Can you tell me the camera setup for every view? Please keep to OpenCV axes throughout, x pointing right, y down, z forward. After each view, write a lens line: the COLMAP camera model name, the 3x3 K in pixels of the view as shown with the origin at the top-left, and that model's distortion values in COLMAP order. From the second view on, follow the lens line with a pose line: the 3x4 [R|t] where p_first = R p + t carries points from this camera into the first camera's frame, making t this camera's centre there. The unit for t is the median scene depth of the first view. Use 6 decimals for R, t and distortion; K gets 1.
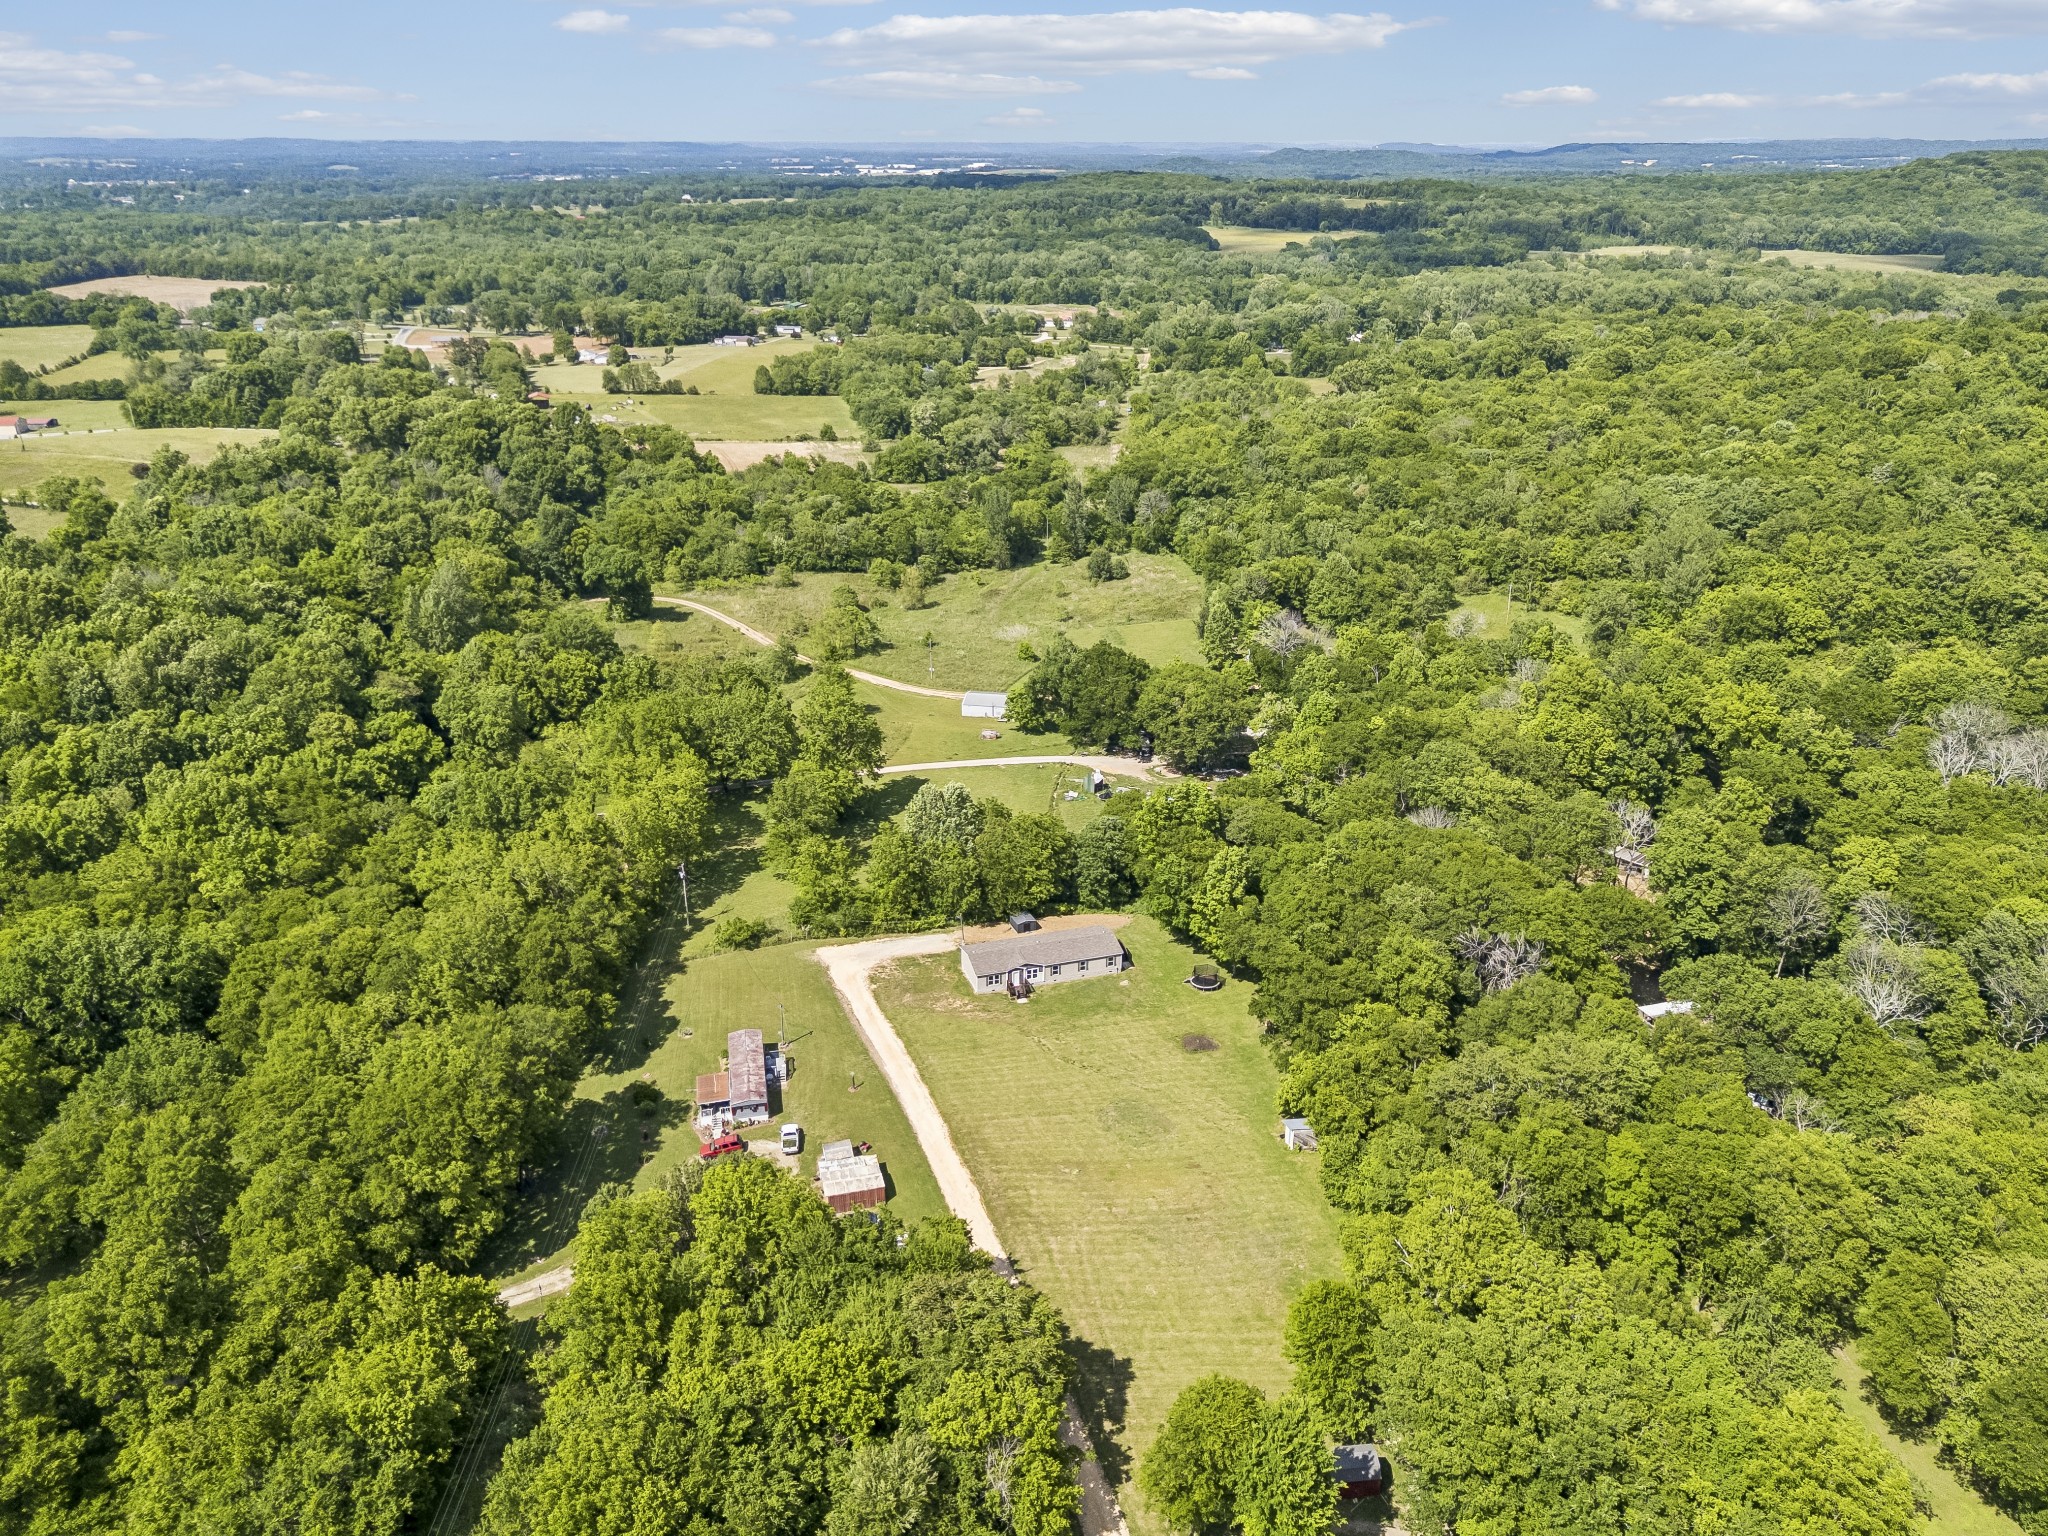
lens RADIAL K [[1533.0, 0, 1024.0], [0, 1533.0, 768.0], [0, 0, 1]] dist [0.084238, -0.084775]
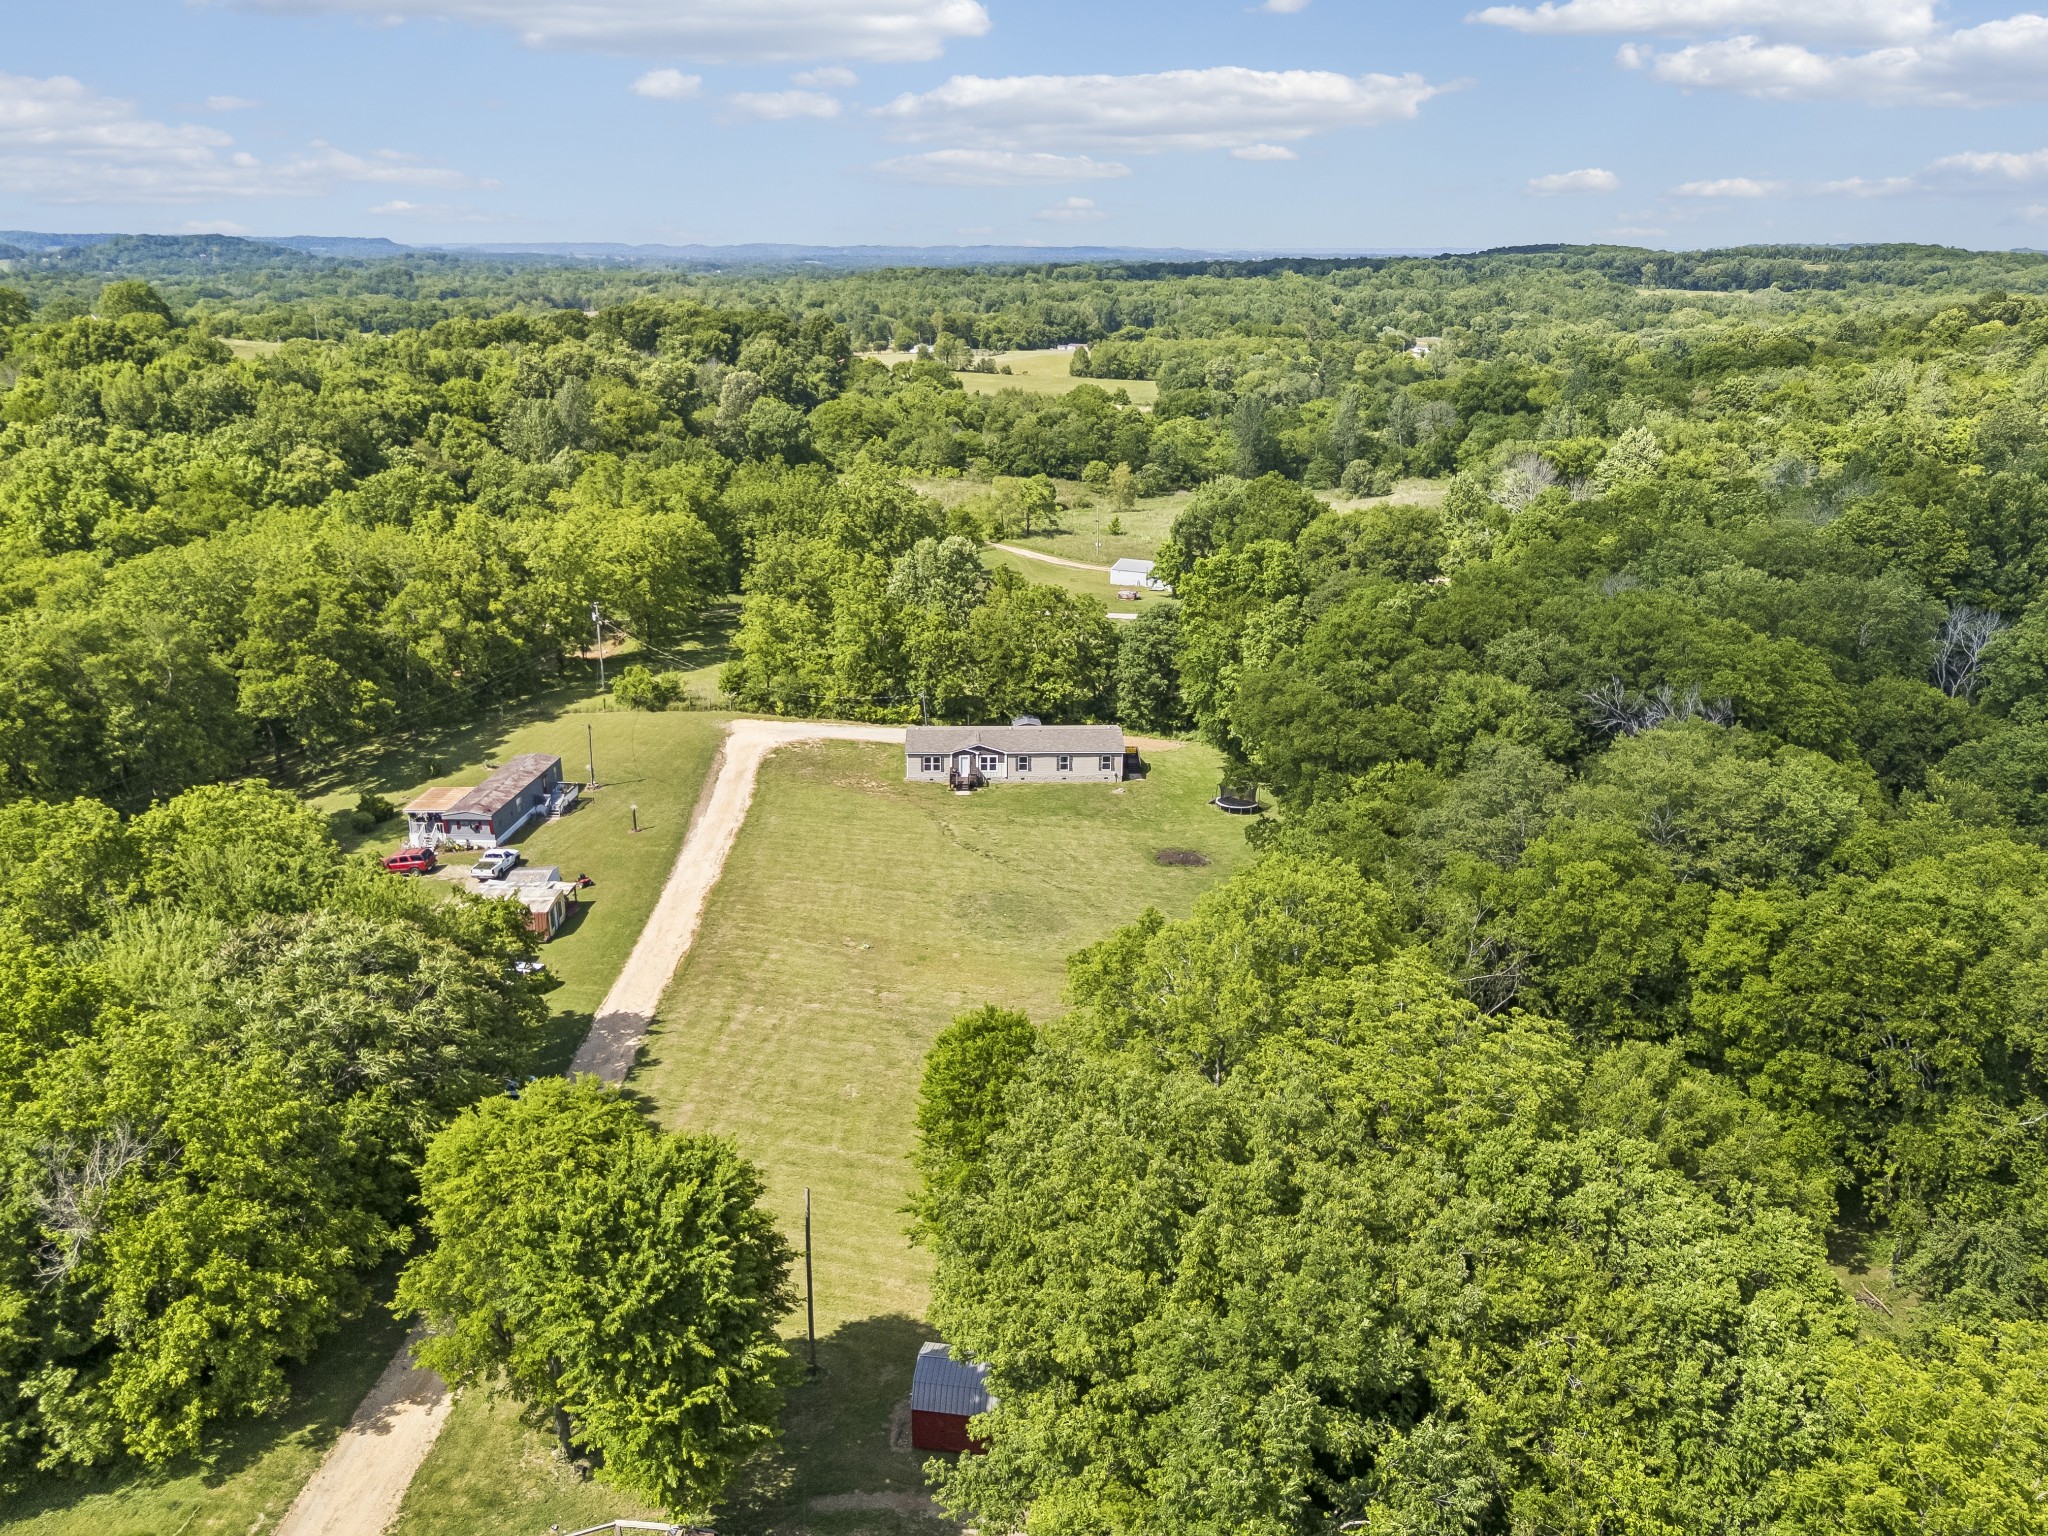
lens RADIAL K [[1533.0, 0, 1024.0], [0, 1533.0, 768.0], [0, 0, 1]] dist [0.084238, -0.084775]
pose [[0.964138, 0.089070, -0.250009, 0.193534], [-0.105272, 0.993074, -0.052172, 0.167560], [0.243630, 0.076620, 0.966837, 0.313374]]
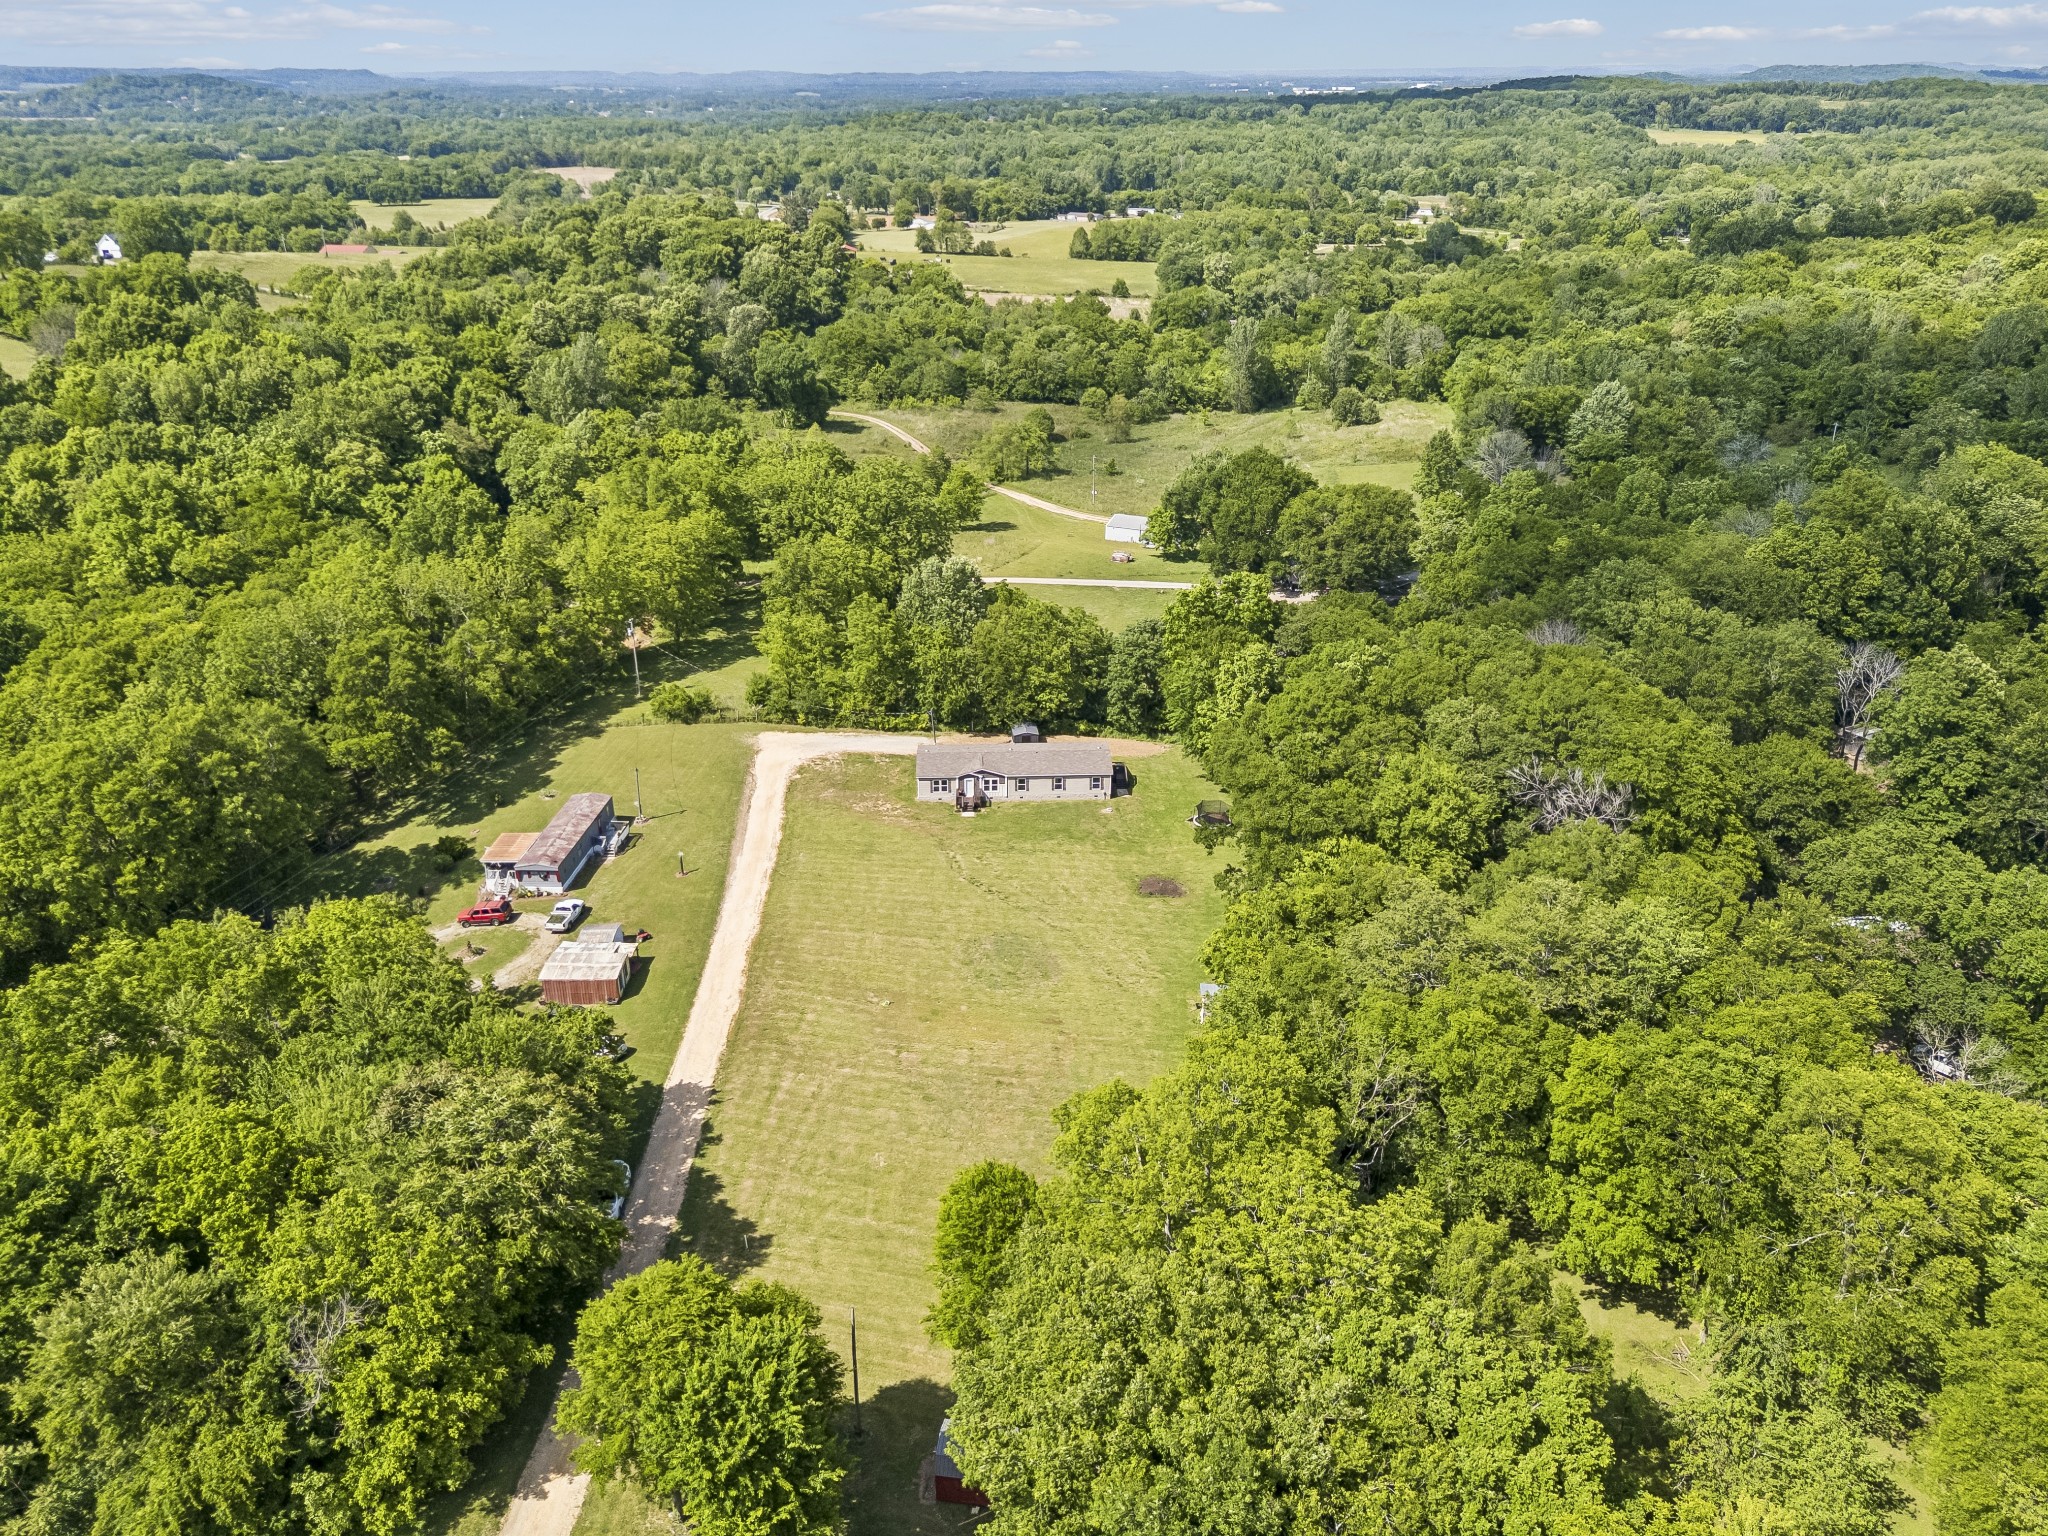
lens RADIAL K [[1517.1, 0, 1021.4], [0, 1517.1, 762.9], [0, 0, 1]] dist [0.096480, -0.112398]
pose [[0.963739, 0.106244, -0.244784, 0.206078], [-0.097418, 0.994089, 0.047924, 0.082038], [0.248429, -0.022340, 0.968393, 0.240936]]
